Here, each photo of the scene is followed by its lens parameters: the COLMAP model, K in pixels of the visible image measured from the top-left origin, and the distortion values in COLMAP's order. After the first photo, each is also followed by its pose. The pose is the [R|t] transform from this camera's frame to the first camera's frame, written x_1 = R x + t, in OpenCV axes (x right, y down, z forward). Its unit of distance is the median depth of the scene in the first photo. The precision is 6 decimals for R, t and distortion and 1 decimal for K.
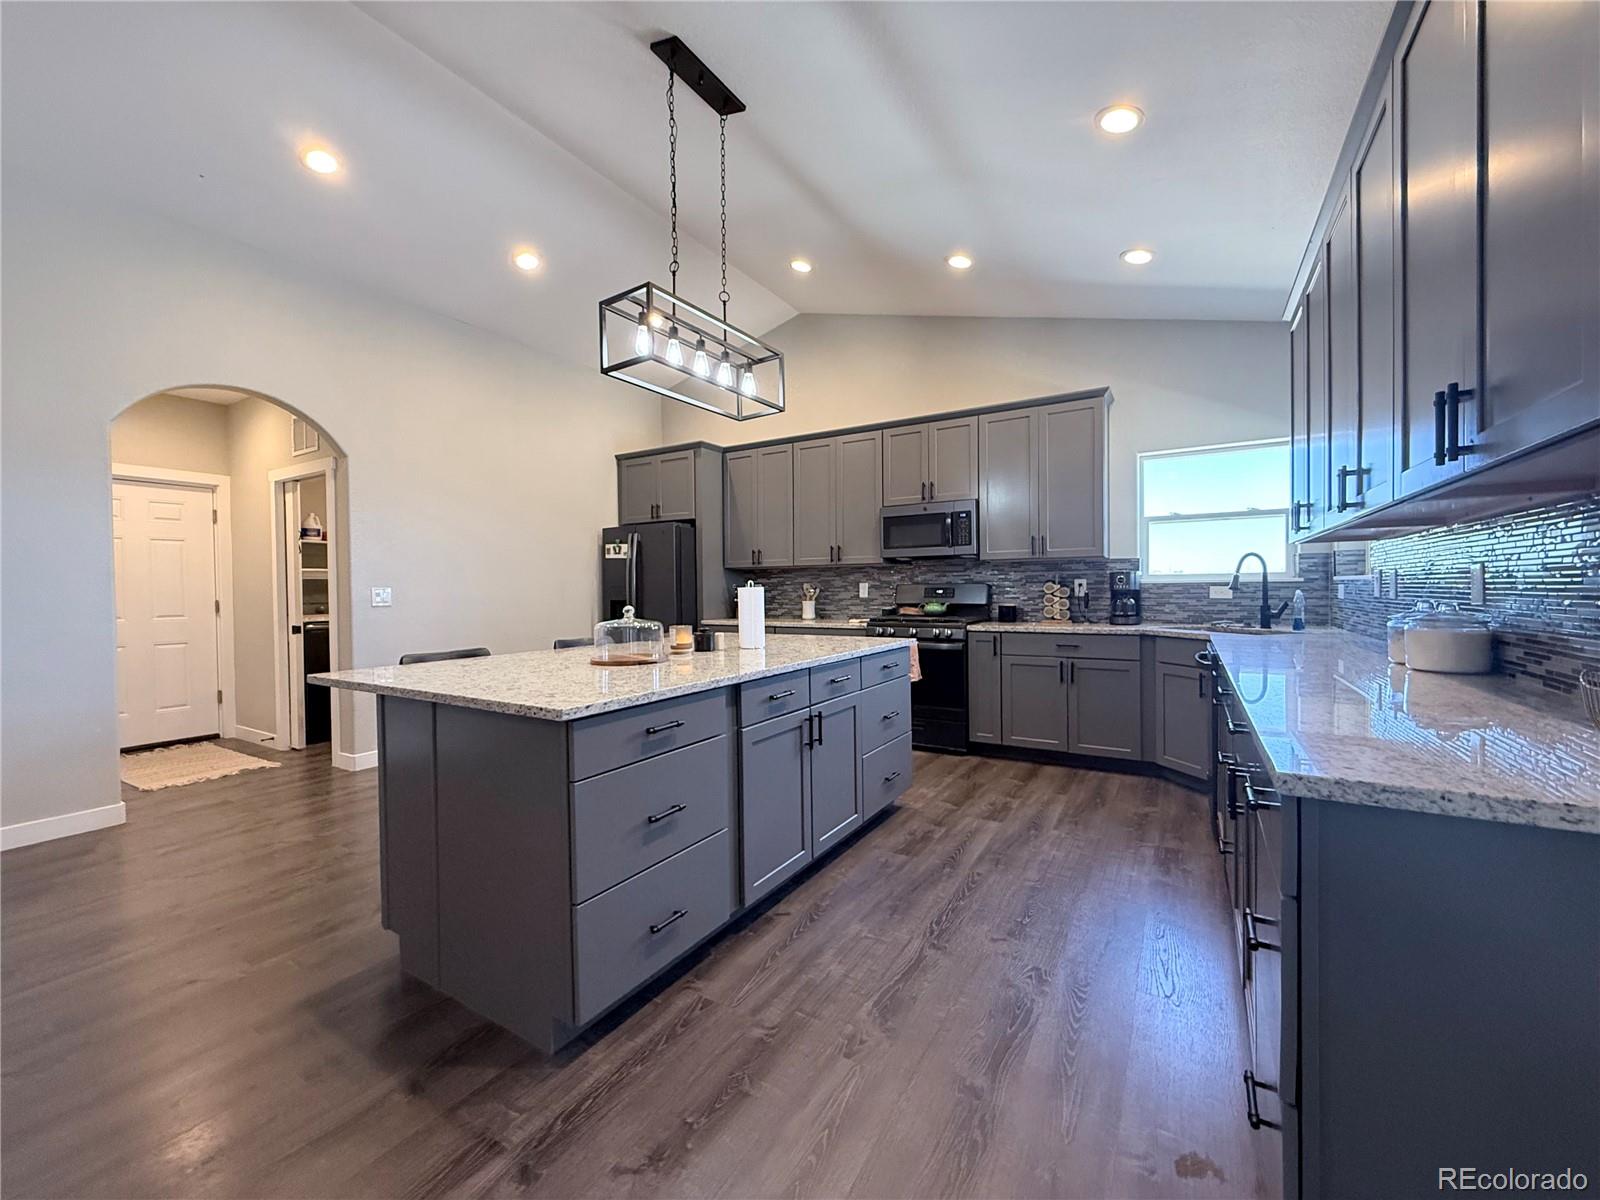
lens RADIAL K [[638.6, 0, 797.4], [0, 638.6, 598.9], [0, 0, 1]] dist [-0.001992, 0.000482]
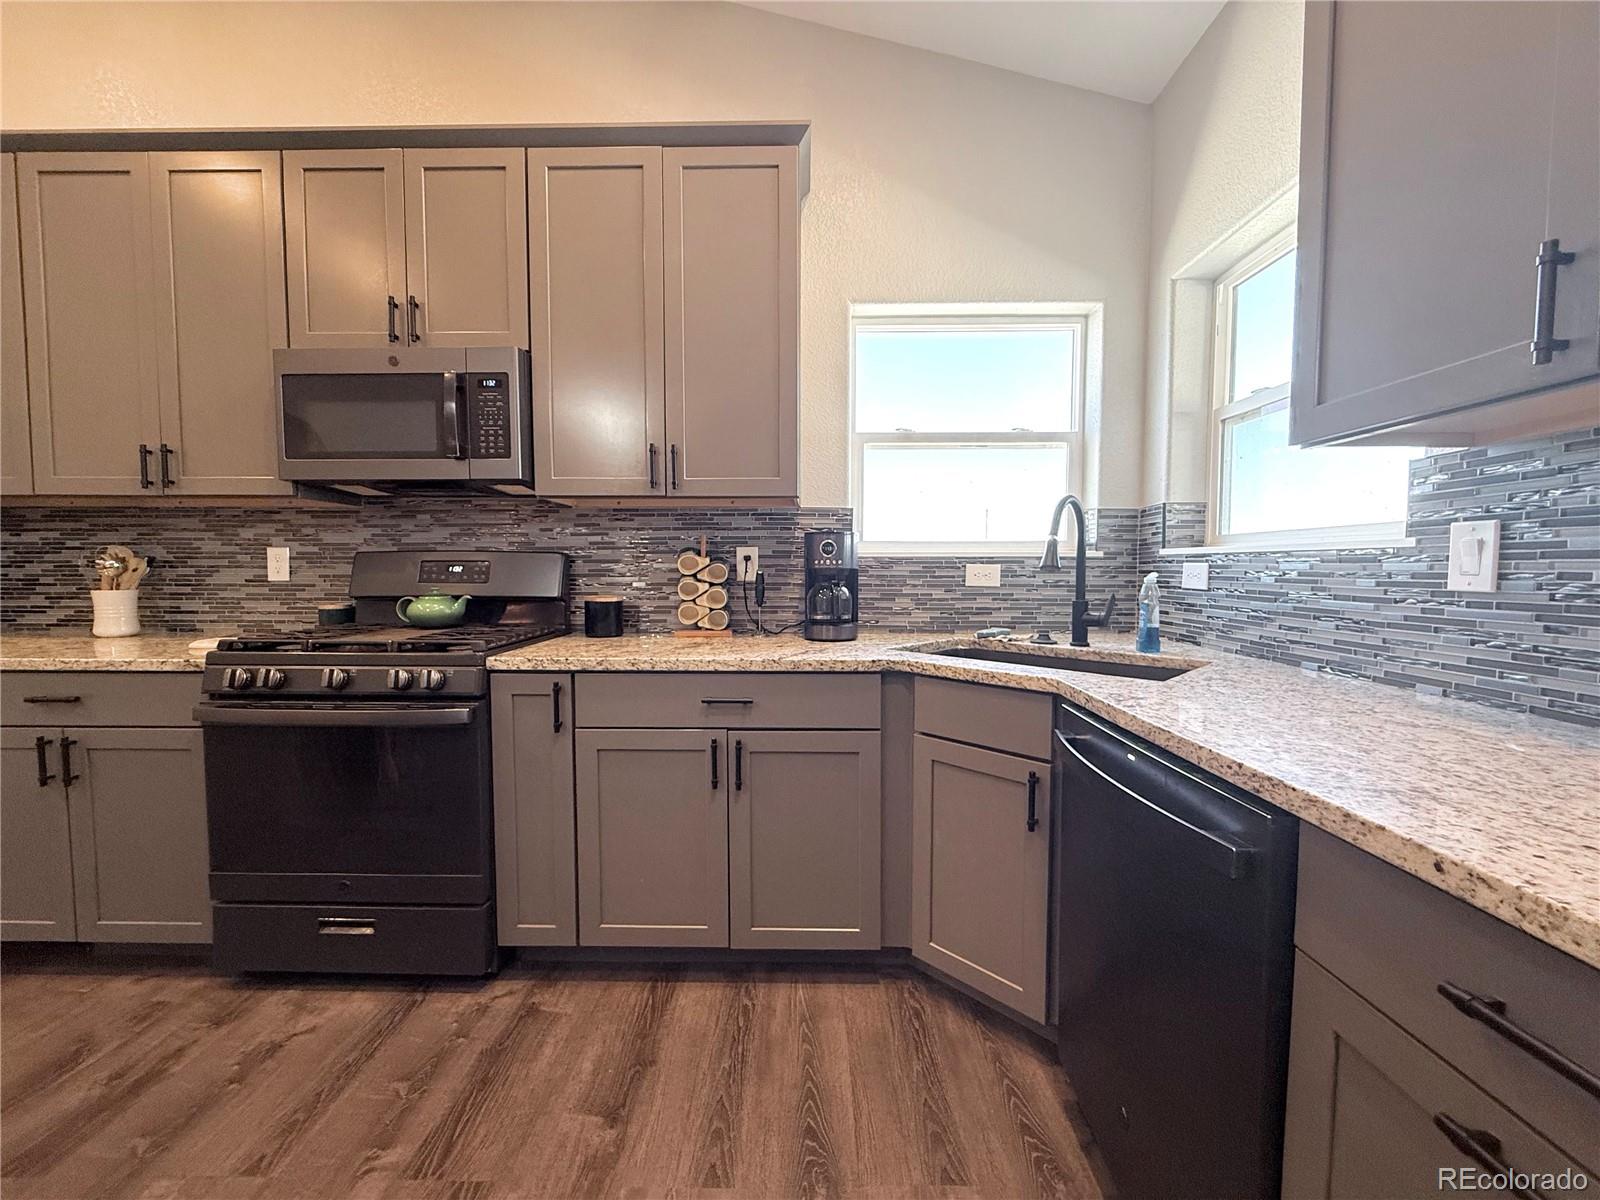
lens RADIAL K [[638.6, 0, 797.4], [0, 638.6, 598.9], [0, 0, 1]] dist [-0.001992, 0.000482]
pose [[0.861609, -0.013035, 0.507406, 0.225623], [-0.003363, 0.999502, 0.031388, -0.006130], [-0.507562, -0.028750, 0.861136, 0.555905]]
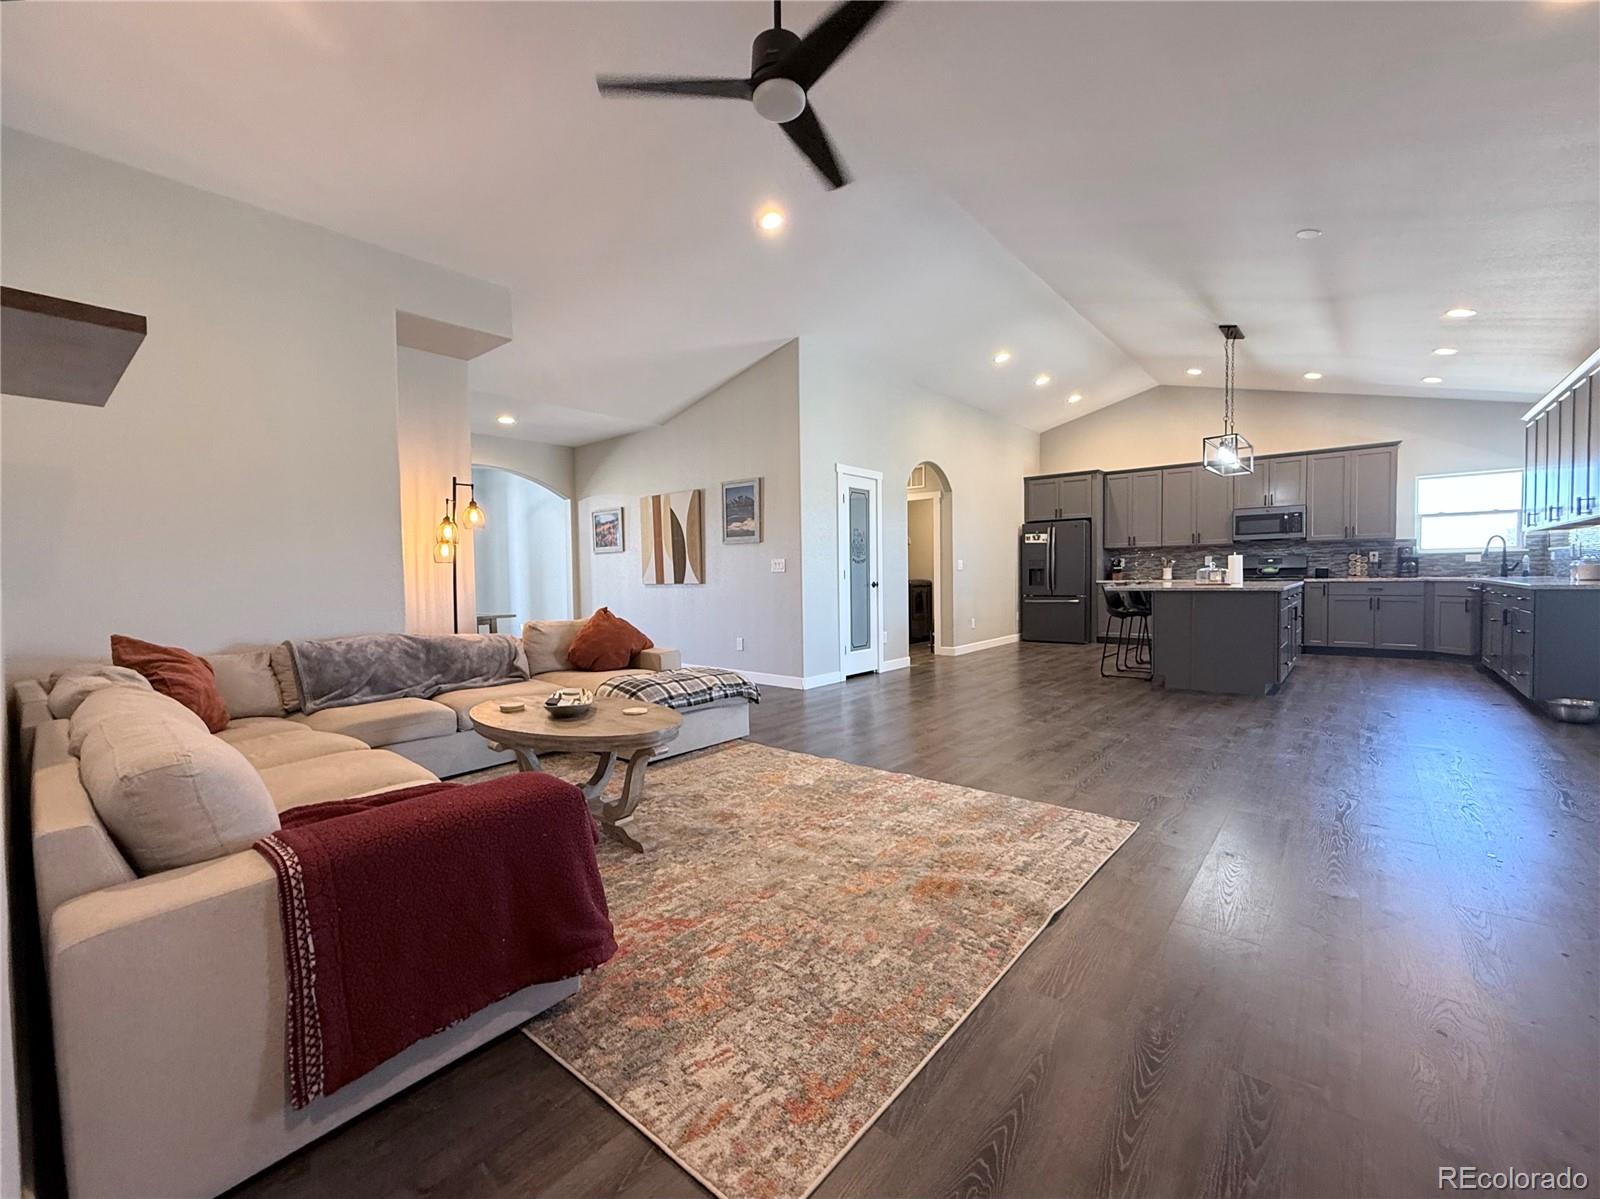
lens RADIAL K [[668.4, 0, 800.0], [0, 668.4, 599.5], [0, 0, 1]] dist [0.000564, 0.000231]
pose [[0.989221, 0.000010, -0.146429, -0.801641], [0.003540, 0.999706, 0.023984, 0.047400], [0.146386, -0.024244, 0.988930, -0.972683]]
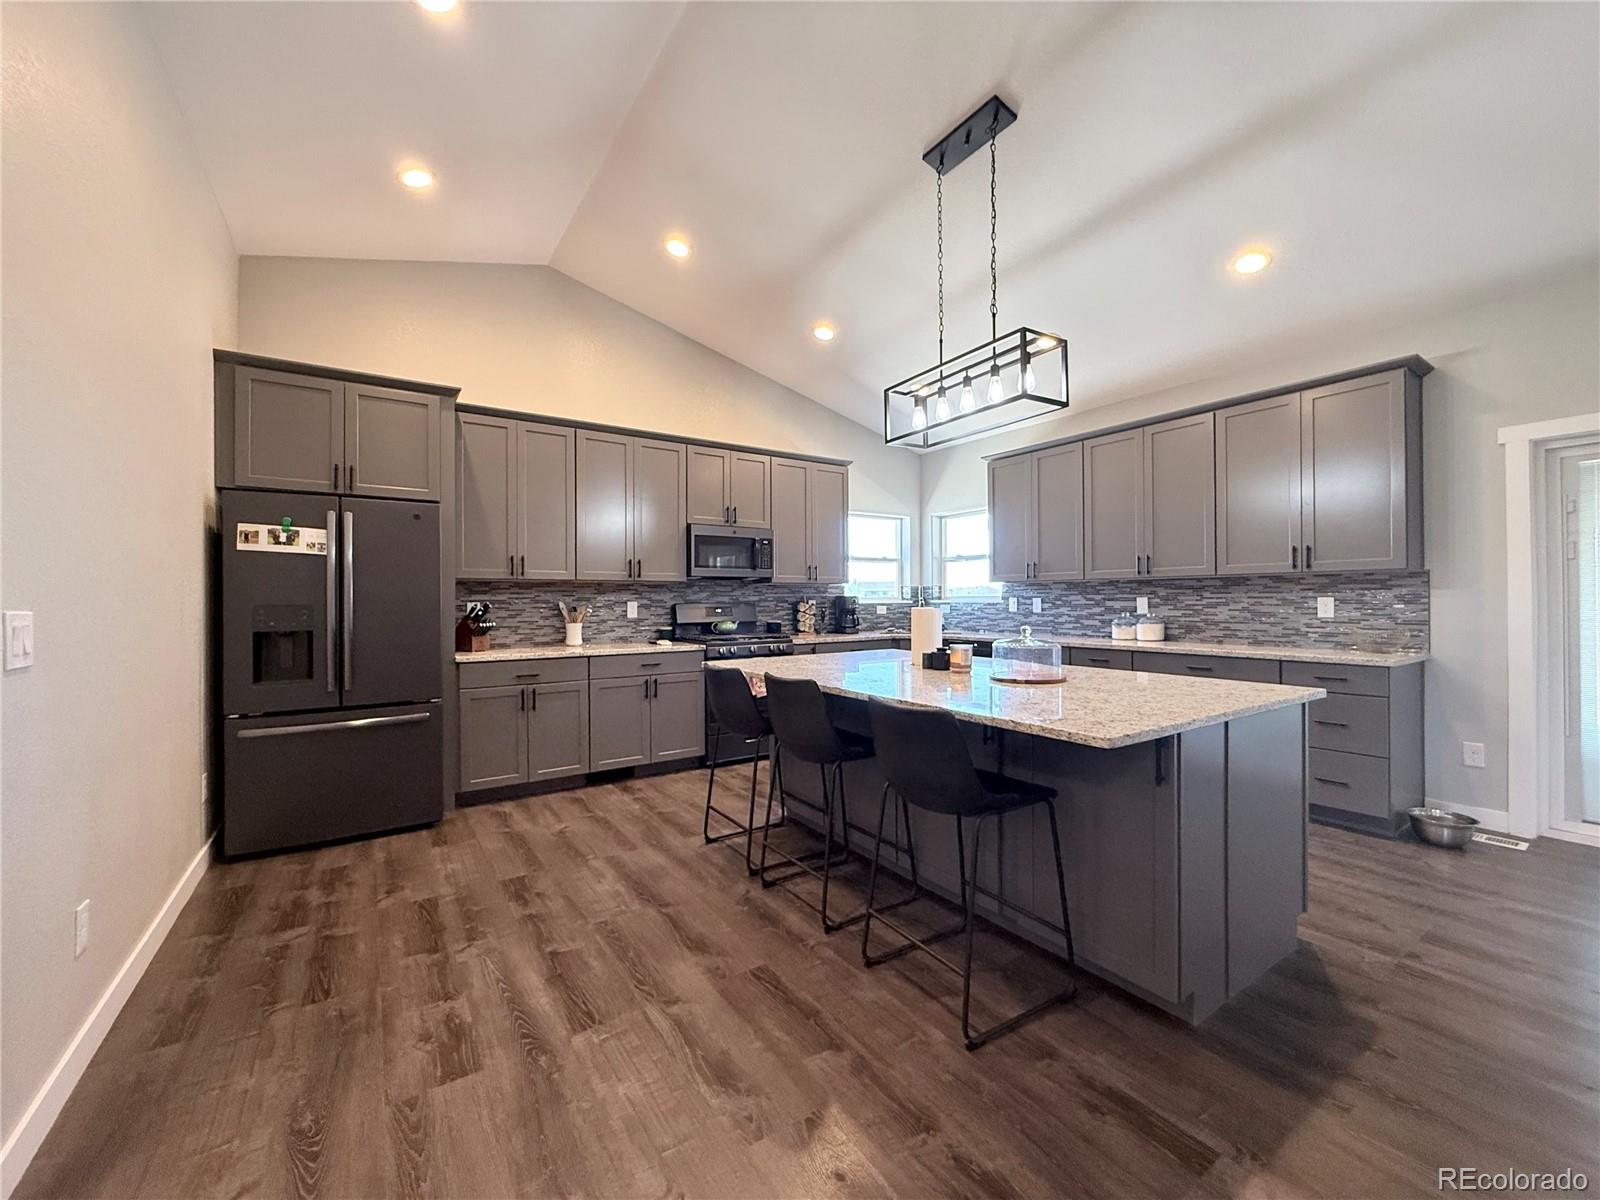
lens RADIAL K [[638.6, 0, 797.4], [0, 638.6, 598.9], [0, 0, 1]] dist [-0.001992, 0.000482]
pose [[0.414317, 0.010074, 0.910077, -0.754055], [0.015824, 0.999708, -0.018270, -0.010800], [-0.909995, 0.021970, 0.414037, 0.501658]]
